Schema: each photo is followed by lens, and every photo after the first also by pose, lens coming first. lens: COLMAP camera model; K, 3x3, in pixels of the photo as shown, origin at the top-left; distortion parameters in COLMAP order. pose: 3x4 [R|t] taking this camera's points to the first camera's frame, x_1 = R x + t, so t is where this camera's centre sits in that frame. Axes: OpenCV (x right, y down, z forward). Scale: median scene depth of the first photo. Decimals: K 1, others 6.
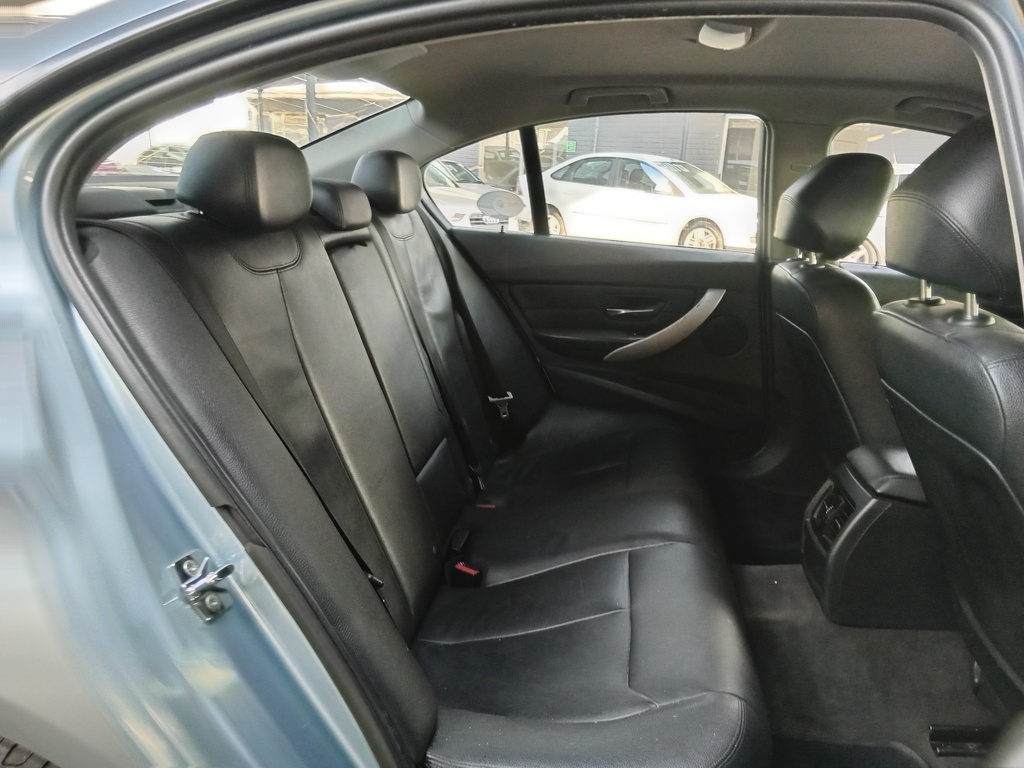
lens RADIAL K [[760.5, 0, 511.0], [0, 760.5, 385.9], [0, 0, 1]] dist [0.106249, -0.152101]
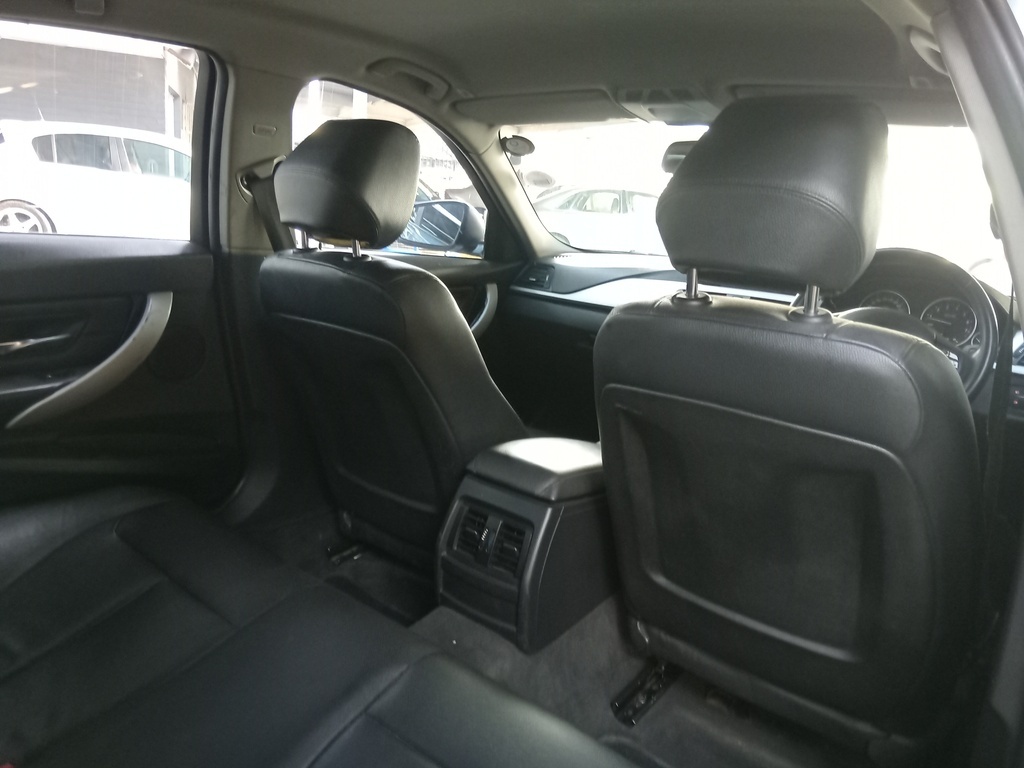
lens RADIAL K [[760.5, 0, 511.0], [0, 760.5, 385.9], [0, 0, 1]] dist [0.106249, -0.152101]
pose [[0.540918, -0.219395, 0.811956, -0.198456], [0.182681, 0.972980, 0.141204, -0.100486], [-0.820996, 0.071949, 0.566382, 0.386354]]
